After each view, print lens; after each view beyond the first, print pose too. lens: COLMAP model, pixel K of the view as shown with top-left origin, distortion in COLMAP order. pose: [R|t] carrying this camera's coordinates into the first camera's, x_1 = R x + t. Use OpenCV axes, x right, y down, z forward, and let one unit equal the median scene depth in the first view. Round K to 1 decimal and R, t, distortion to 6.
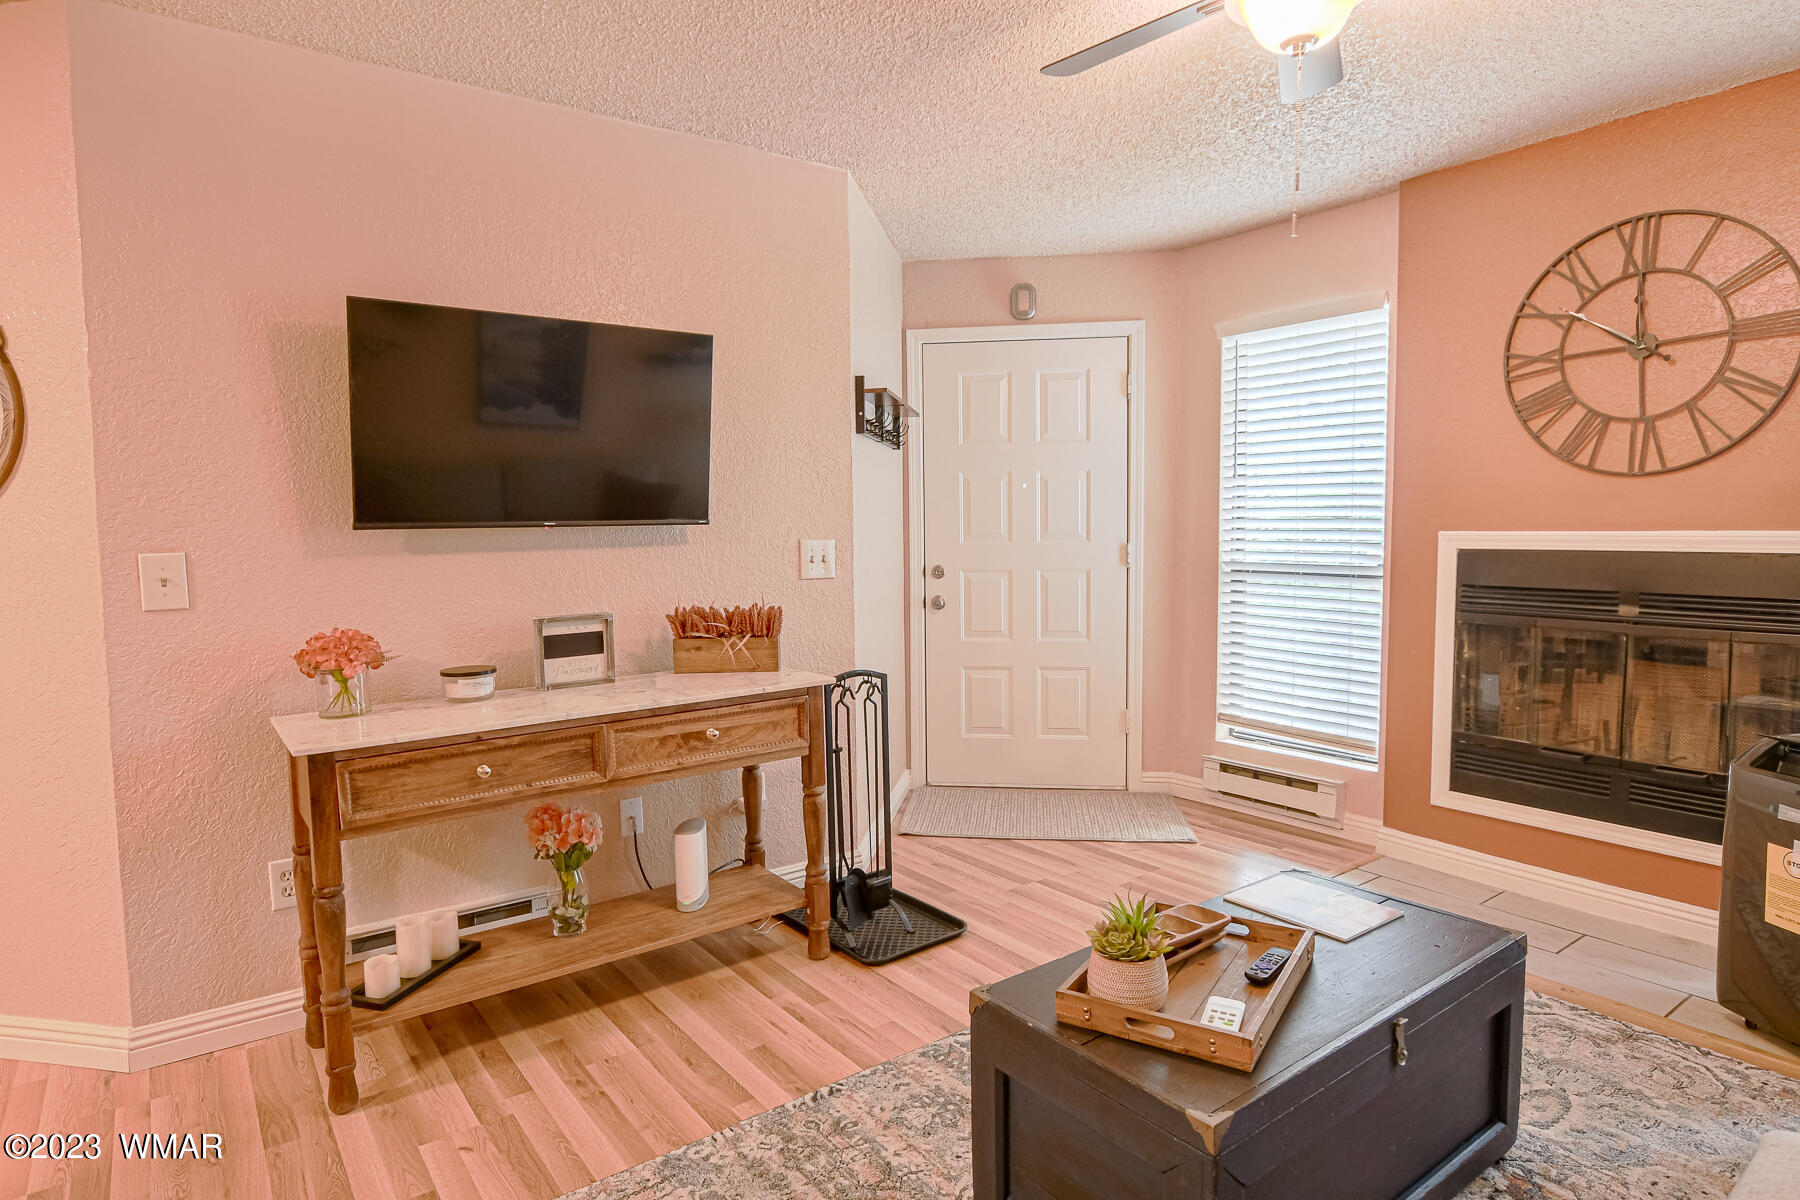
lens RADIAL K [[1003.4, 0, 881.4], [0, 1003.4, 594.2], [0, 0, 1]] dist [-0.004282, 0.001408]
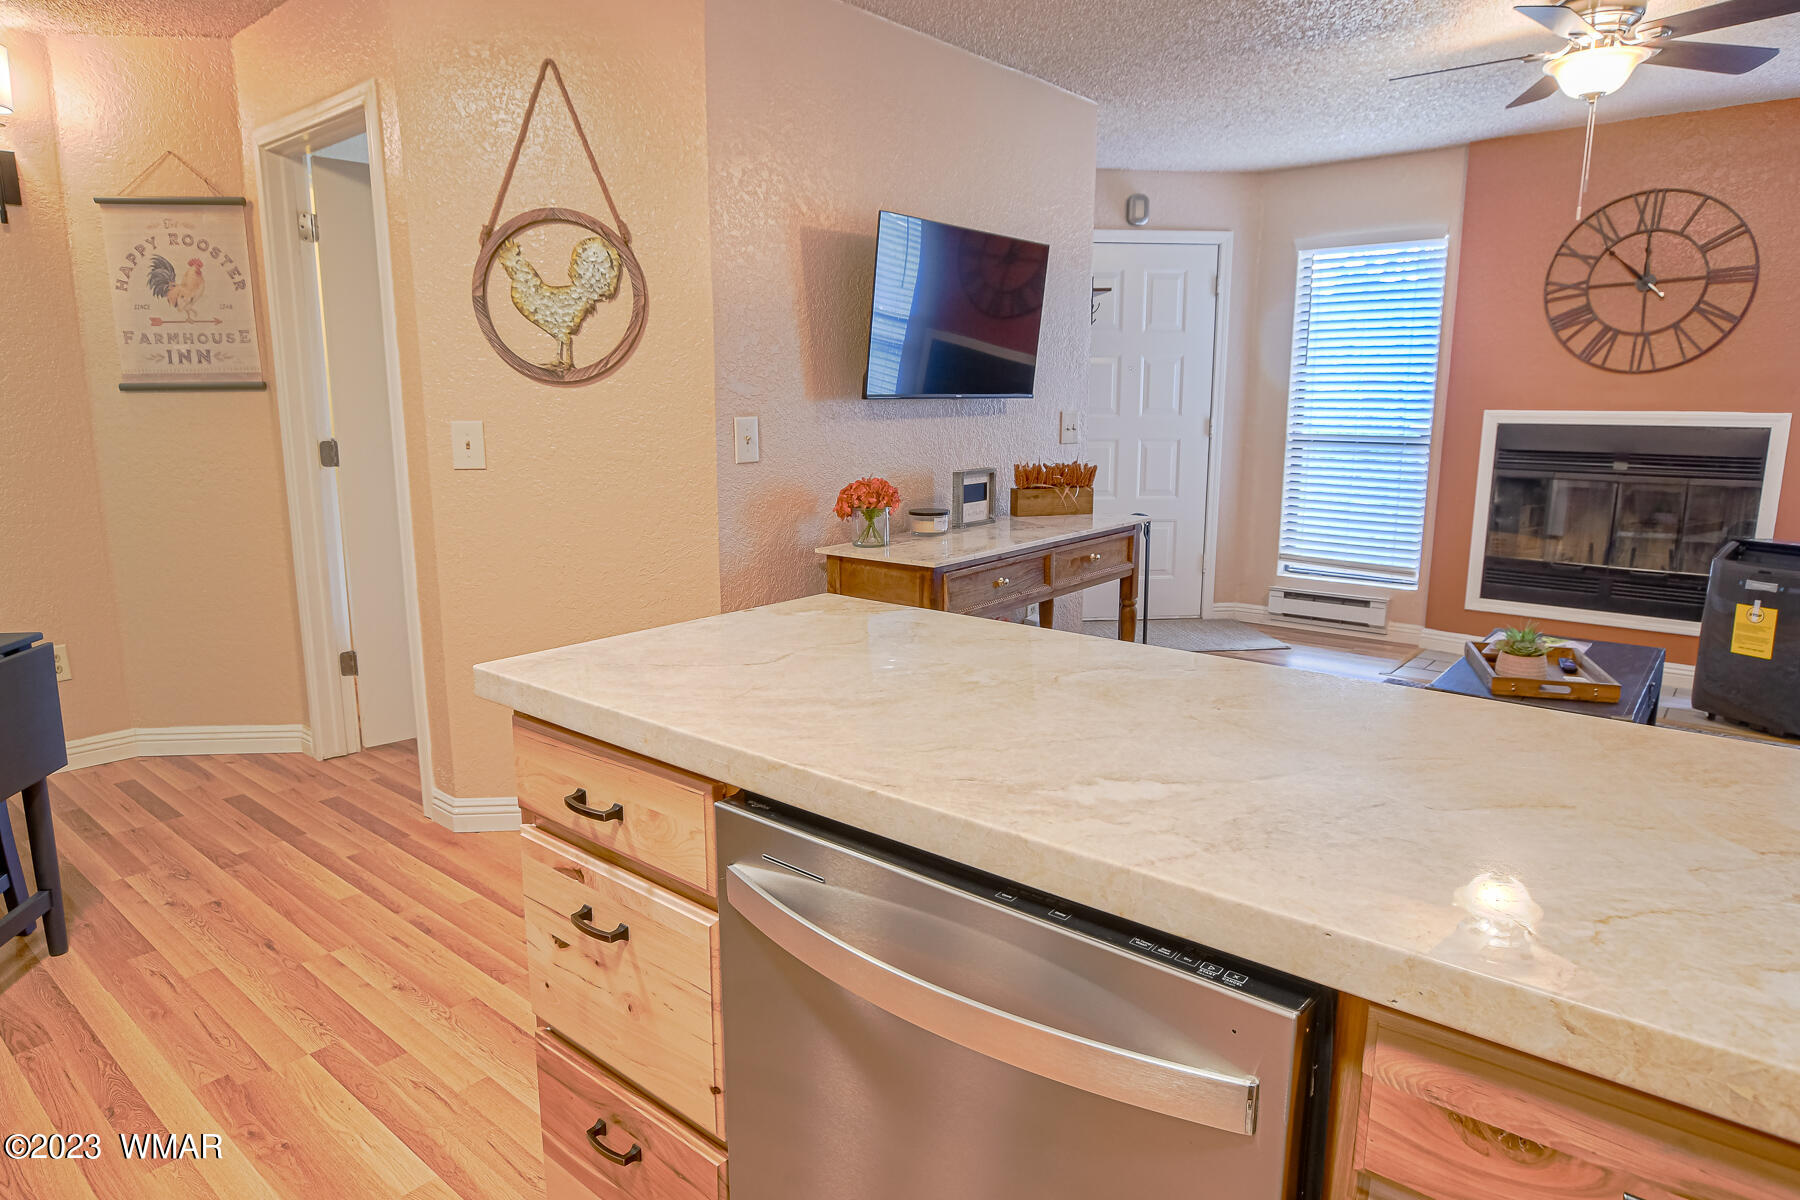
lens RADIAL K [[1050.7, 0, 891.7], [0, 1050.7, 588.4], [0, 0, 1]] dist [-0.001298, 0.000569]
pose [[0.971825, -0.029268, 0.233877, -0.646930], [0.003816, 0.994084, 0.108547, 0.022874], [-0.235671, -0.104597, 0.966188, -0.250757]]
